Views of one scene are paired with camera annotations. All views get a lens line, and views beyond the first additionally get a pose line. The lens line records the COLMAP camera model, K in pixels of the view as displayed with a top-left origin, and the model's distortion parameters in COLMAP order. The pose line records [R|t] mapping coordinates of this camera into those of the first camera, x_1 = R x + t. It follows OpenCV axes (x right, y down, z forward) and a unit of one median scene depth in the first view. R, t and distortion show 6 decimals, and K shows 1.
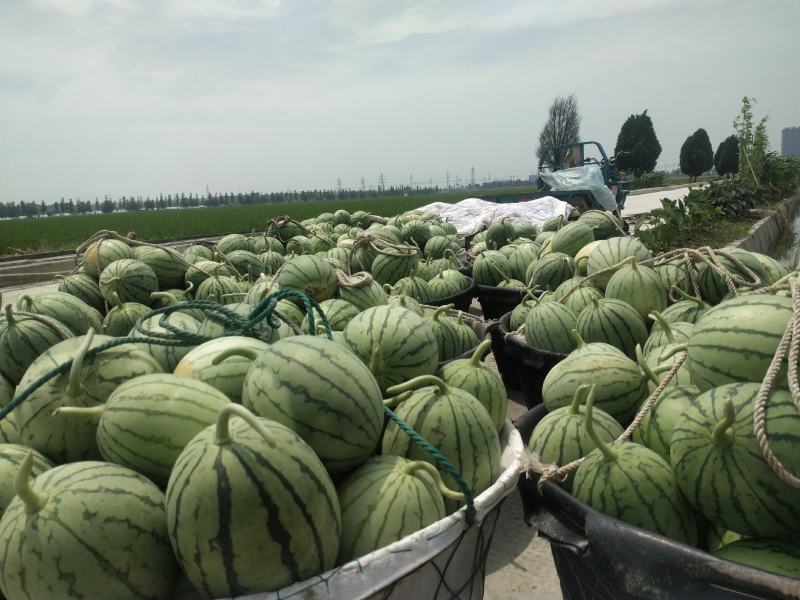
lens RADIAL K [[646.3, 0, 400.0], [0, 646.3, 300.0], [0, 0, 1]] dist [0.060191, -0.127606]
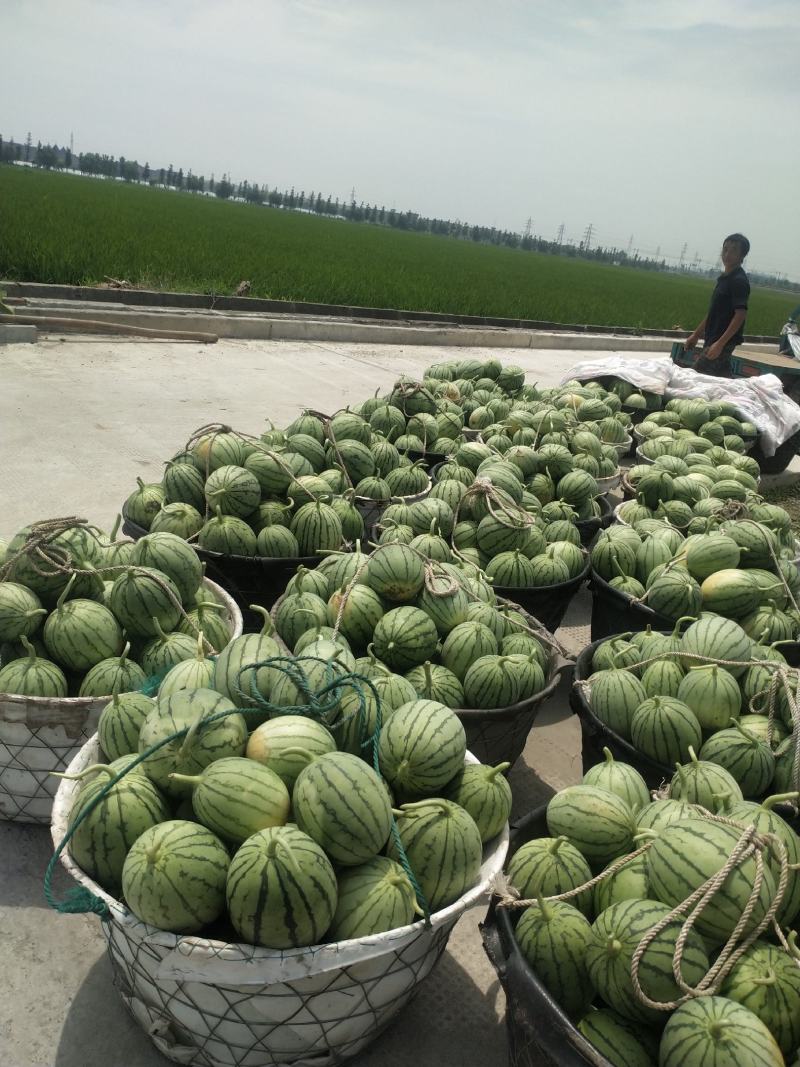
lens RADIAL K [[862.0, 0, 393.5], [0, 862.0, 538.0], [0, 0, 1]] dist [0.060191, -0.127606]
pose [[0.949738, 0.276026, -0.147672, 0.074141], [-0.245383, 0.949338, 0.196328, -0.709679], [0.194382, -0.150224, 0.969355, -0.604332]]
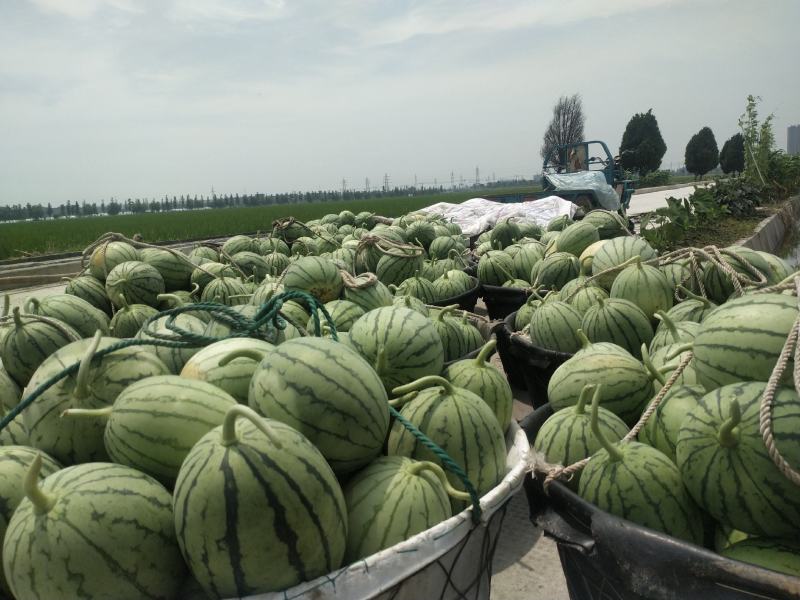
lens RADIAL K [[646.3, 0, 400.0], [0, 646.3, 300.0], [0, 0, 1]] dist [0.060191, -0.127606]
pose [[0.999957, -0.004955, -0.007895, 0.000142], [0.004951, 0.999988, -0.000593, -0.000656], [0.007898, 0.000554, 0.999969, -0.002698]]
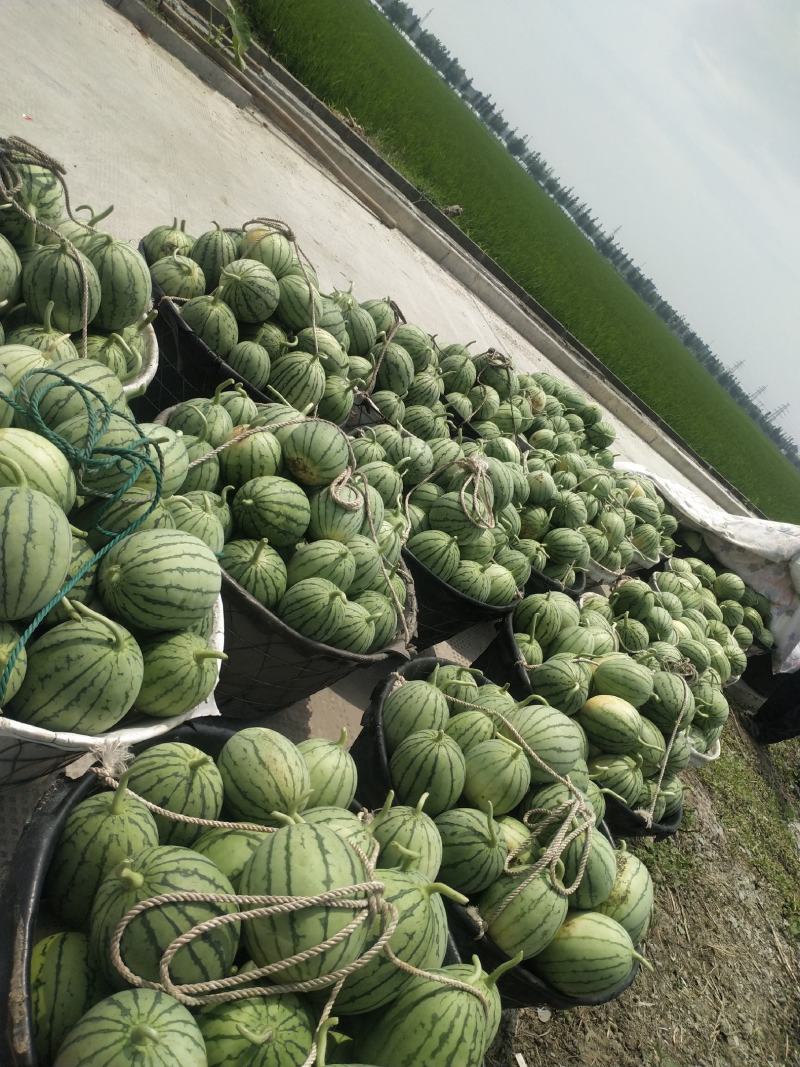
lens RADIAL K [[862.0, 0, 393.5], [0, 862.0, 538.0], [0, 0, 1]] dist [0.060191, -0.127606]
pose [[0.562442, 0.809996, -0.166029, 0.431405], [-0.774973, 0.586423, 0.235638, -0.666382], [0.288229, -0.003865, 0.957554, -0.210725]]
